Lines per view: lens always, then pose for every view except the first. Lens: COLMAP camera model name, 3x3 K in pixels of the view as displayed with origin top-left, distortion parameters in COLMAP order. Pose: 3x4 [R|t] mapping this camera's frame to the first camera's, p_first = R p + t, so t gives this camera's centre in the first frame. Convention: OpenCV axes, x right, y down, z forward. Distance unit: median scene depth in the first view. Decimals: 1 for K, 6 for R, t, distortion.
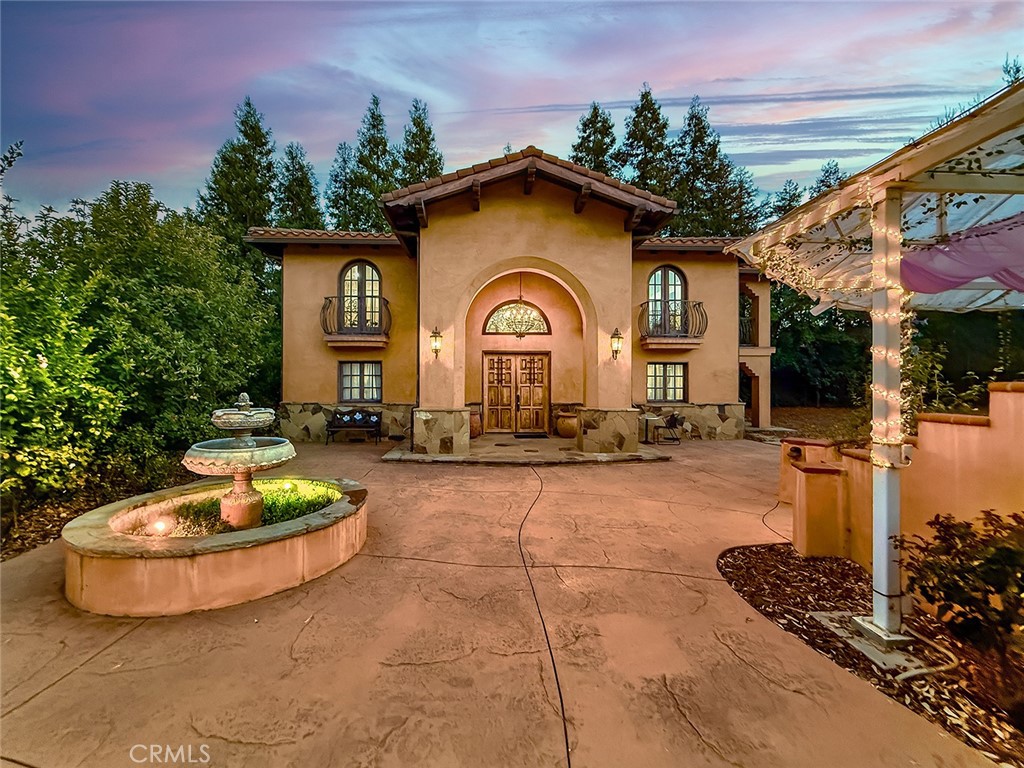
lens RADIAL K [[415.2, 0, 499.4], [0, 415.2, 384.9], [0, 0, 1]] dist [-0.001068, -0.000225]
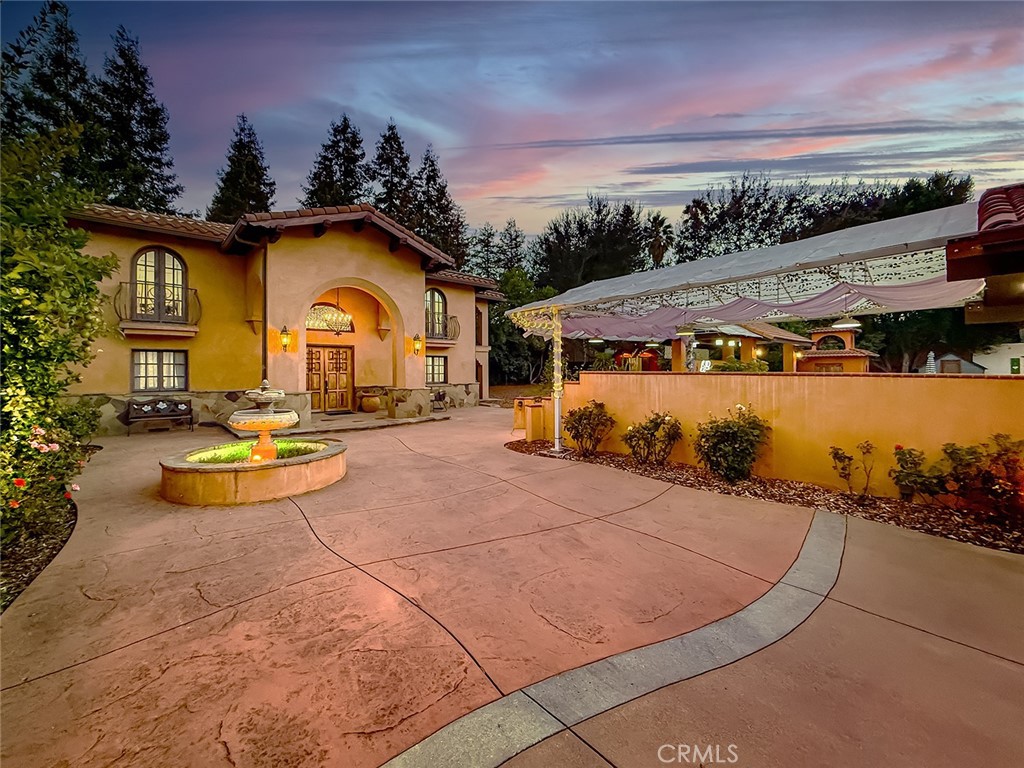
lens RADIAL K [[416.4, 0, 509.8], [0, 416.4, 369.6], [0, 0, 1]] dist [-0.000129, -0.000014]
pose [[0.770838, -0.004294, 0.637017, -0.322853], [0.005710, 0.999984, -0.000168, -0.005029], [-0.637006, 0.003767, 0.770850, -0.285924]]
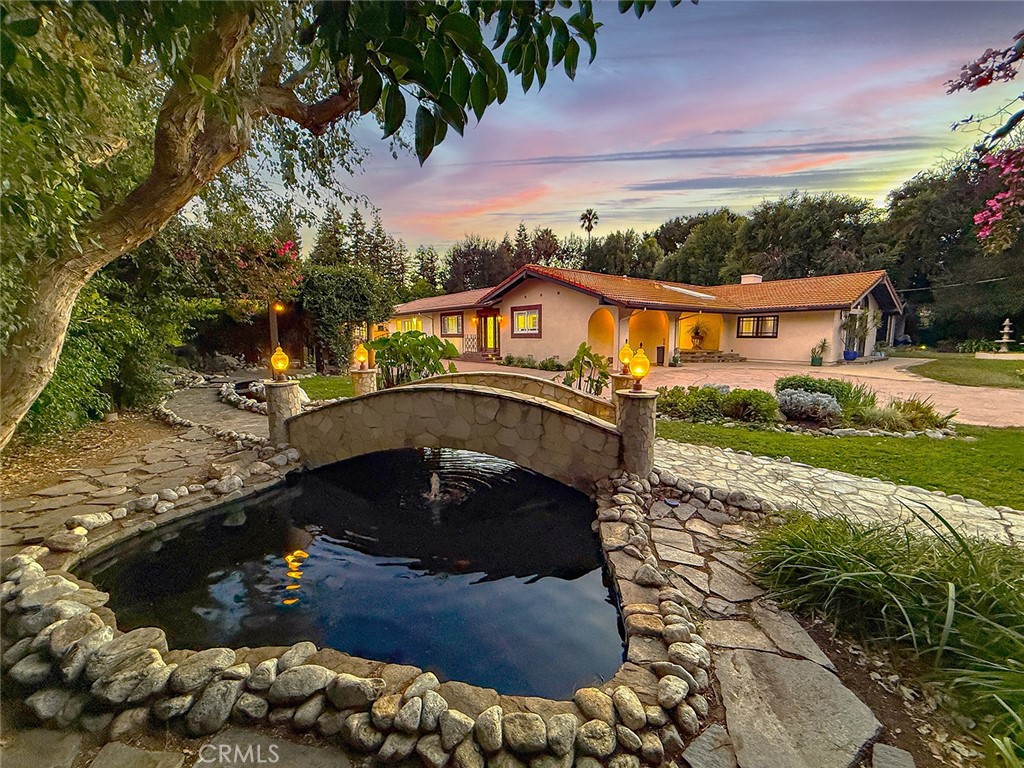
lens RADIAL K [[415.4, 0, 512.0], [0, 415.4, 384.0], [0, 0, 1]] dist [-0.000080, 0.000094]
pose [[0.812204, -0.076657, 0.578315, -0.797846], [0.007897, 0.992683, 0.120491, 0.030627], [-0.583320, -0.093297, 0.806866, -3.279480]]
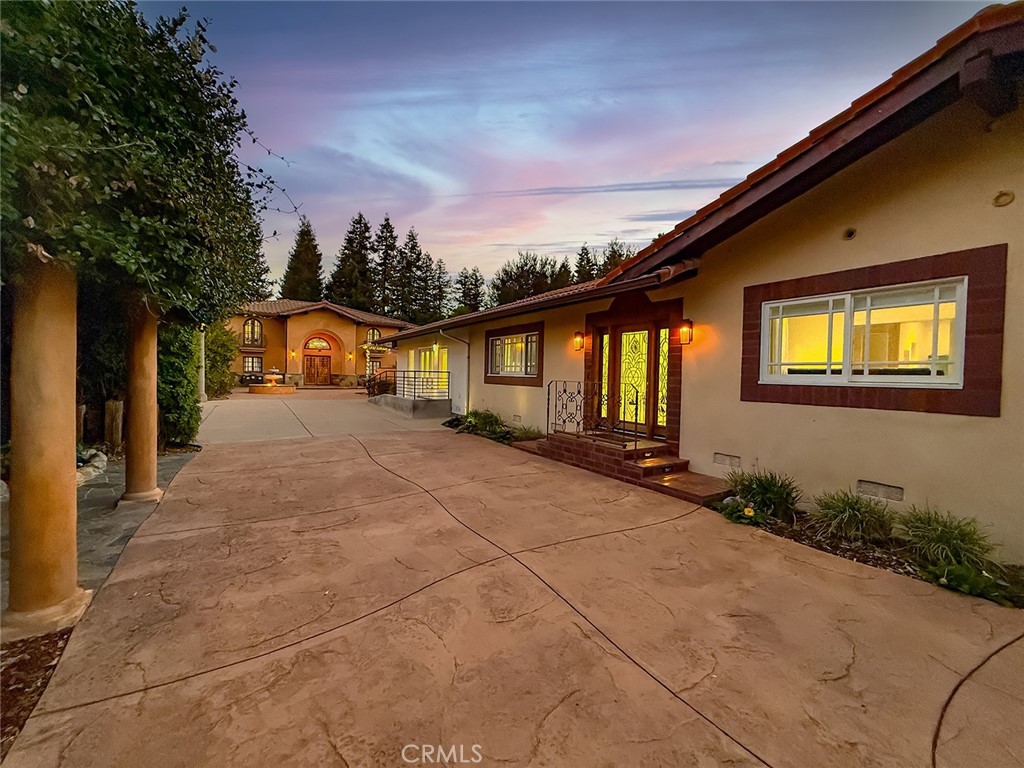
lens RADIAL K [[415.4, 0, 512.0], [0, 415.4, 384.0], [0, 0, 1]] dist [-0.000080, 0.000094]
pose [[0.864869, 0.006399, 0.501957, -0.232510], [-0.020258, 0.999549, 0.022162, 0.024469], [-0.501589, -0.029336, 0.864608, -2.111658]]
